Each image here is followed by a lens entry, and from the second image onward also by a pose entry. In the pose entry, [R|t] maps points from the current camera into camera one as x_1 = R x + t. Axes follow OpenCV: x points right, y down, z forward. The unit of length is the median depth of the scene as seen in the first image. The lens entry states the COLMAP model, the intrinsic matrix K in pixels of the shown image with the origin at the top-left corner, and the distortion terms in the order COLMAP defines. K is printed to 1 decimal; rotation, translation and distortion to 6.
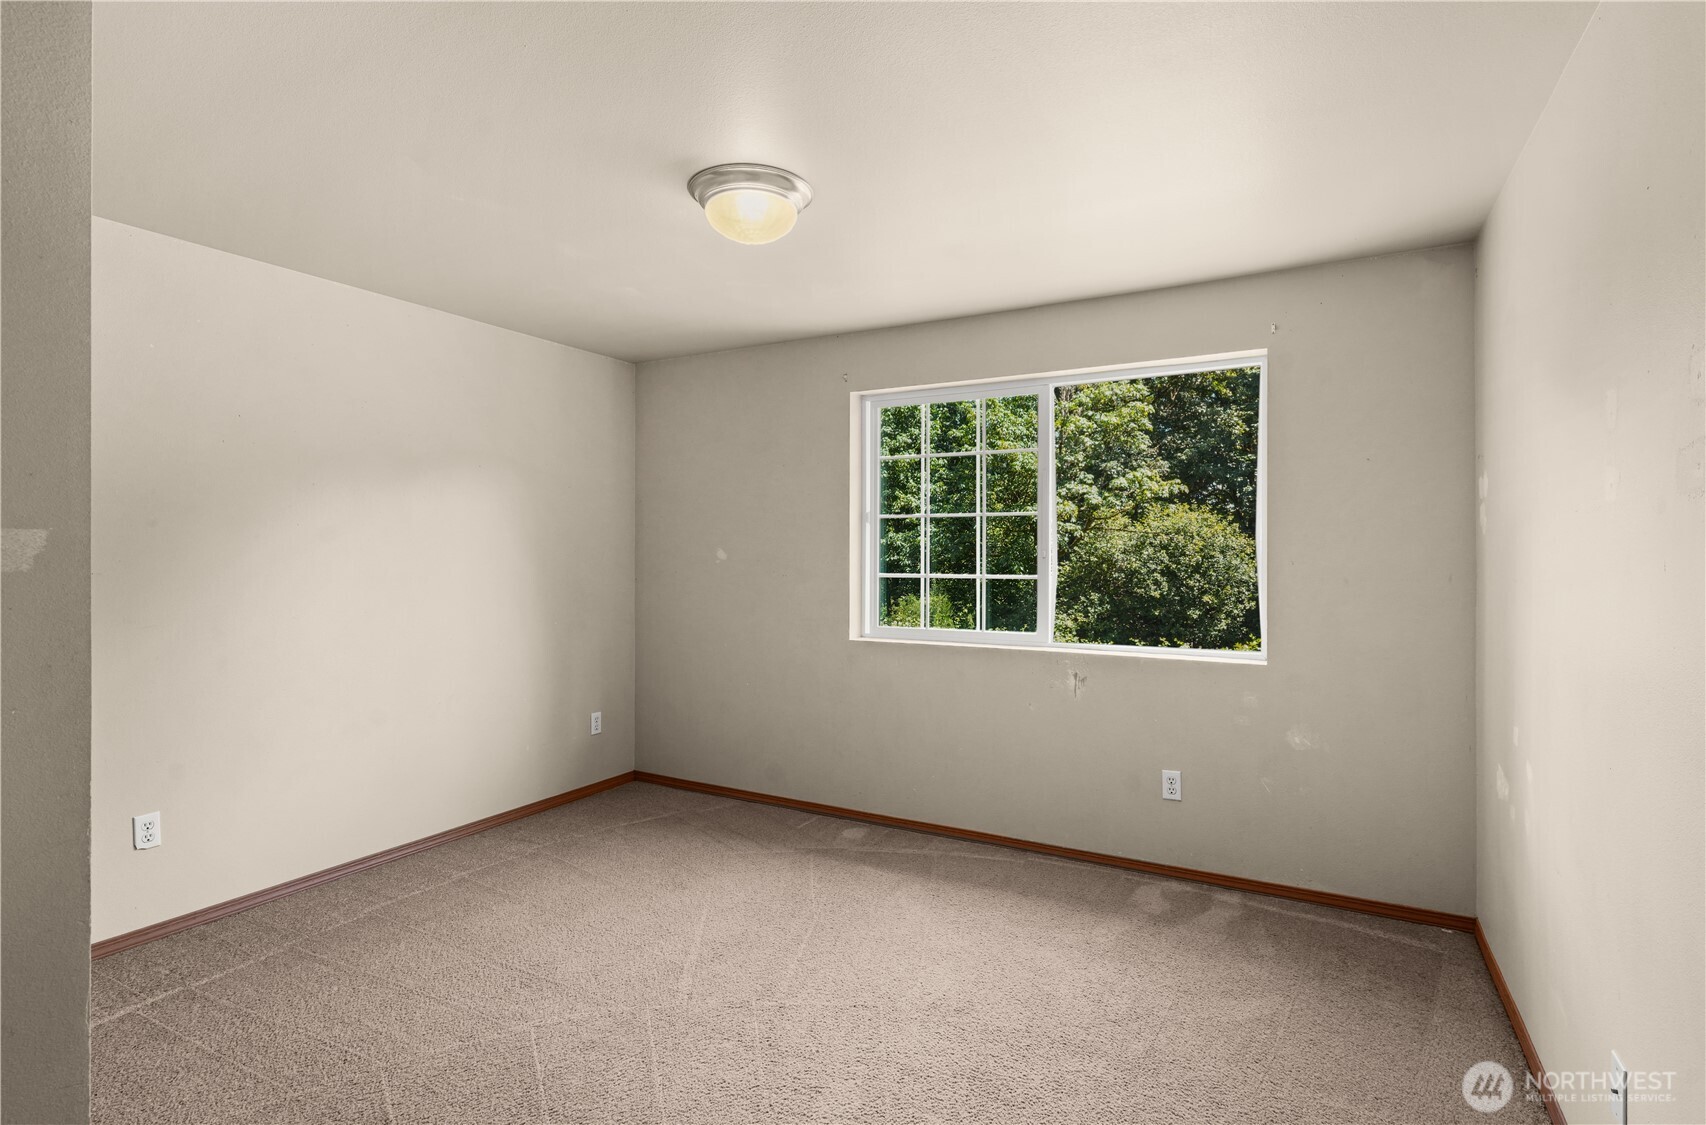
lens RADIAL K [[820.4, 0, 853.0], [0, 820.4, 562.5], [0, 0, 1]] dist [-0.000303, -0.000054]
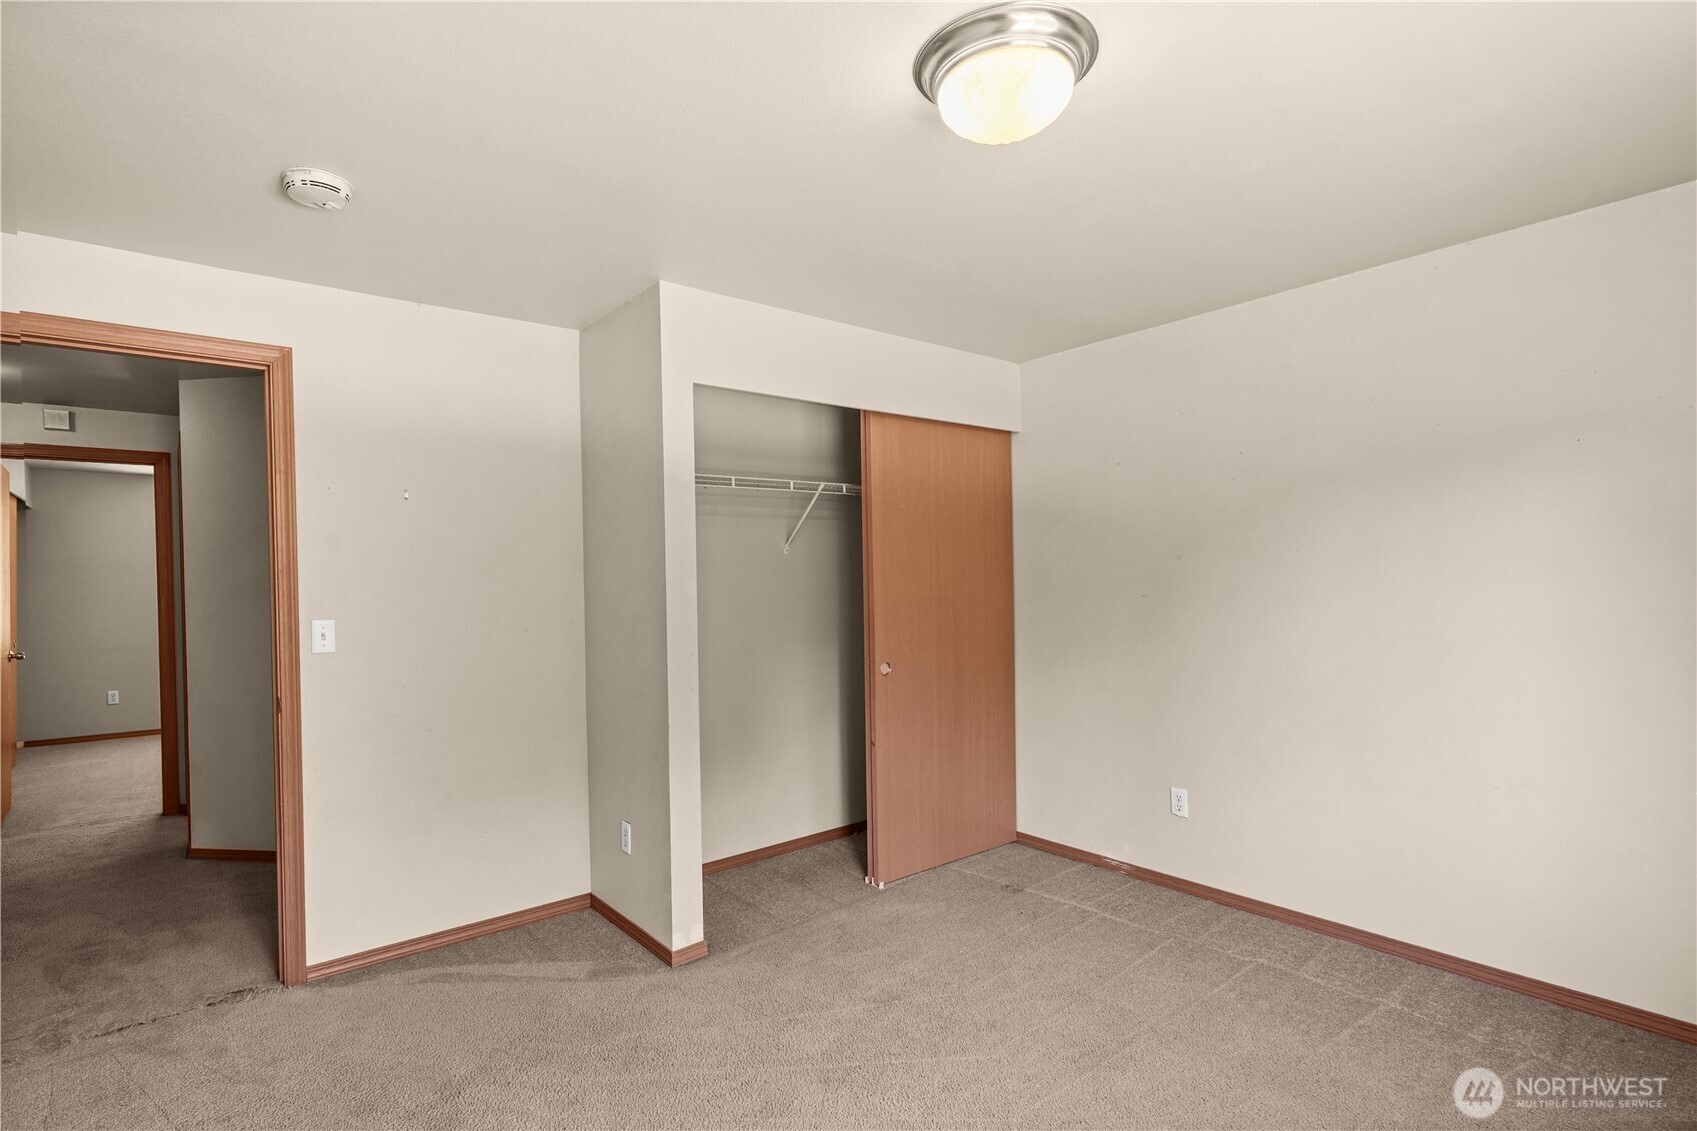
lens RADIAL K [[833.5, 0, 844.6], [0, 833.5, 592.1], [0, 0, 1]] dist [0.001978, -0.001540]
pose [[-0.378357, 0.014967, -0.925539, 0.505791], [0.003728, 0.999886, 0.014645, -0.015321], [0.925652, 0.002091, -0.378369, 0.994636]]
